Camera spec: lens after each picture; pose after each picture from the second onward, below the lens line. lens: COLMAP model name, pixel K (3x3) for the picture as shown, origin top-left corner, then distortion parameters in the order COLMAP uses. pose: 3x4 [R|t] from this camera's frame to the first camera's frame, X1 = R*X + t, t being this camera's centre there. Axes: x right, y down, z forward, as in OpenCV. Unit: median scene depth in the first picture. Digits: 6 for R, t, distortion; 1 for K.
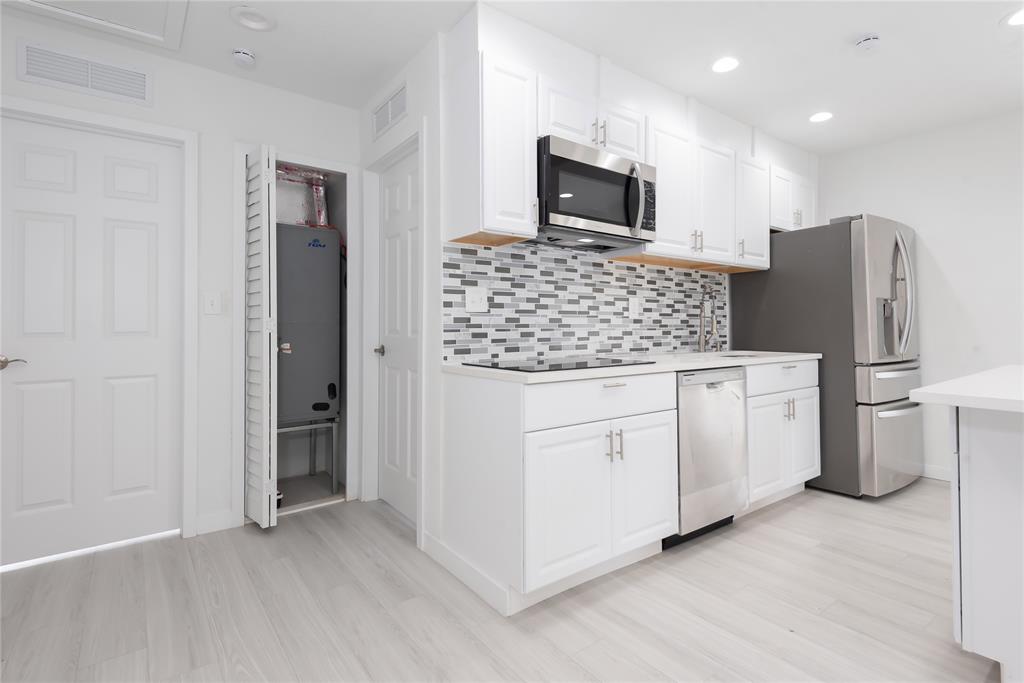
lens RADIAL K [[505.1, 0, 485.1], [0, 505.1, 321.7], [0, 0, 1]] dist [0.010925, -0.007985]
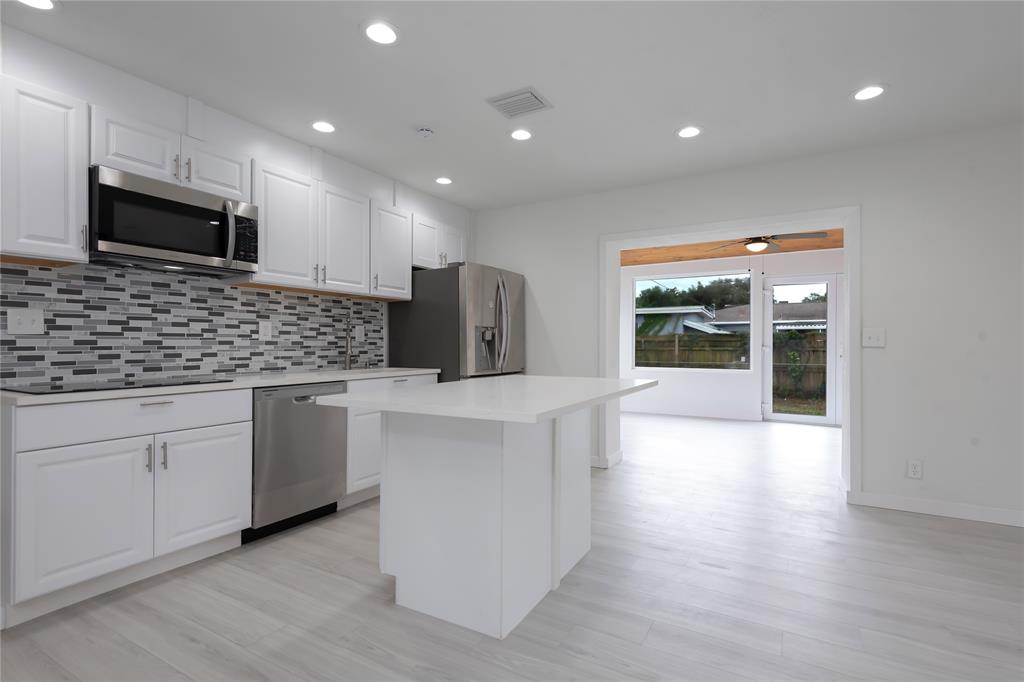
lens RADIAL K [[505.1, 0, 550.8], [0, 505.1, 344.1], [0, 0, 1]] dist [0.010925, -0.007985]
pose [[0.890946, 0.002893, 0.454100, 0.388066], [-0.008043, 0.999923, 0.009410, -0.015330], [-0.454038, -0.012036, 0.890901, -0.285797]]
